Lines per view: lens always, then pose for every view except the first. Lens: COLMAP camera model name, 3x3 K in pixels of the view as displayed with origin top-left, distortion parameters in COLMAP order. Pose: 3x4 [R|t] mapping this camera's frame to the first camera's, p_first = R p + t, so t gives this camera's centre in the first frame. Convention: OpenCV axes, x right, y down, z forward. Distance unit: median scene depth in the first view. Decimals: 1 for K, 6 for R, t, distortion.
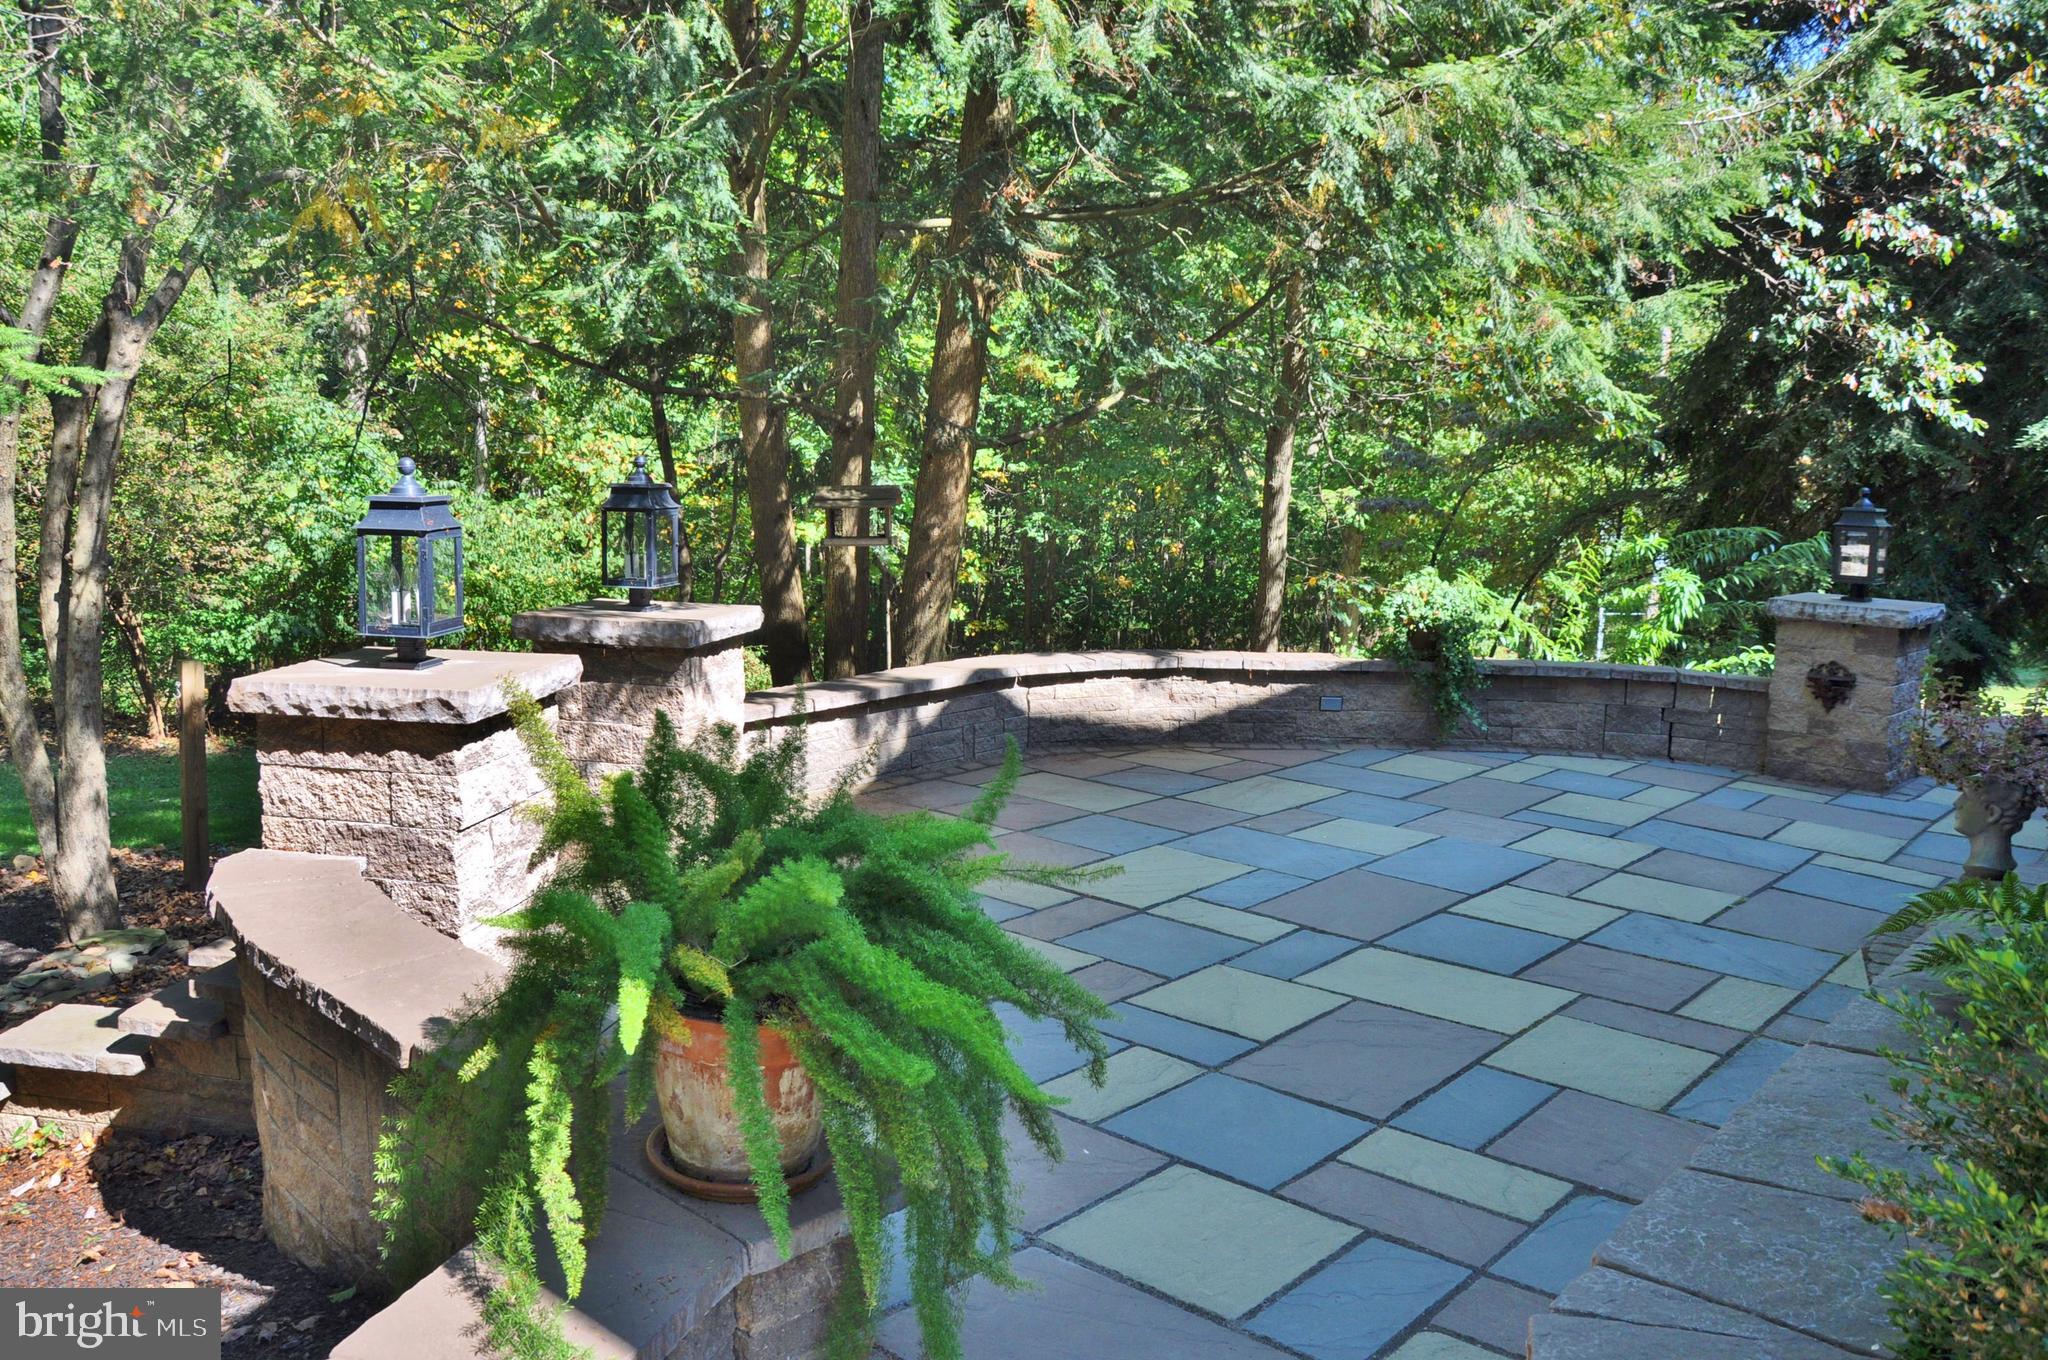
lens RADIAL K [[1586.6, 0, 1034.1], [0, 1586.6, 734.8], [0, 0, 1]] dist [-0.143520, 0.157117]
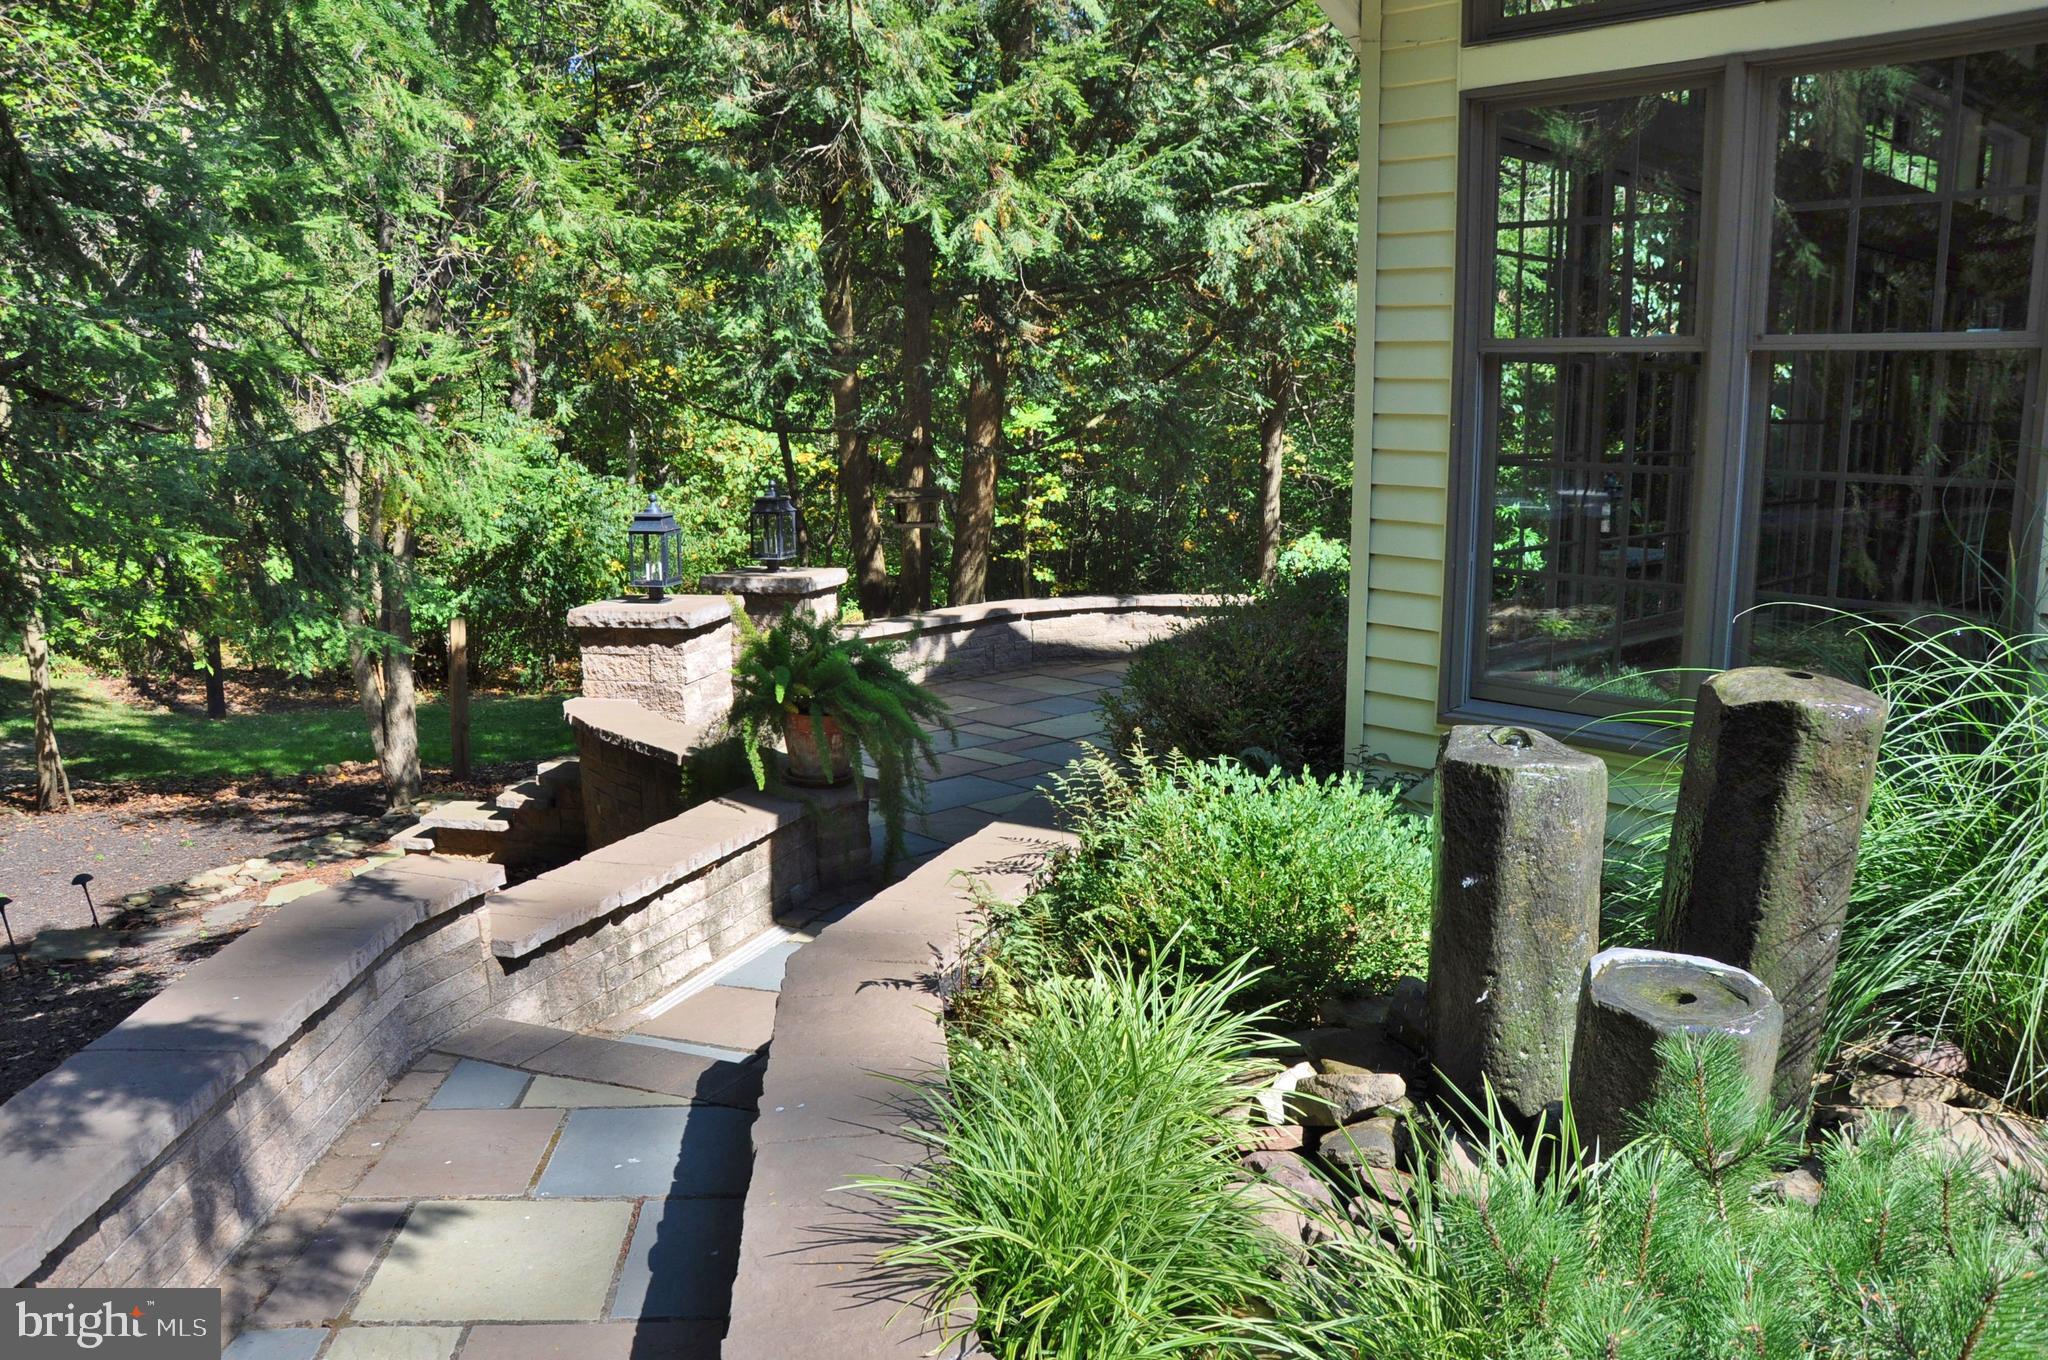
lens RADIAL K [[1624.0, 0, 1024.5], [0, 1624.0, 718.2], [0, 0, 1]] dist [-0.107001, 0.069626]
pose [[0.995999, -0.014270, -0.088218, 0.135071], [0.014949, 0.999863, 0.007039, 0.055334], [0.088106, -0.008330, 0.996076, -0.567866]]
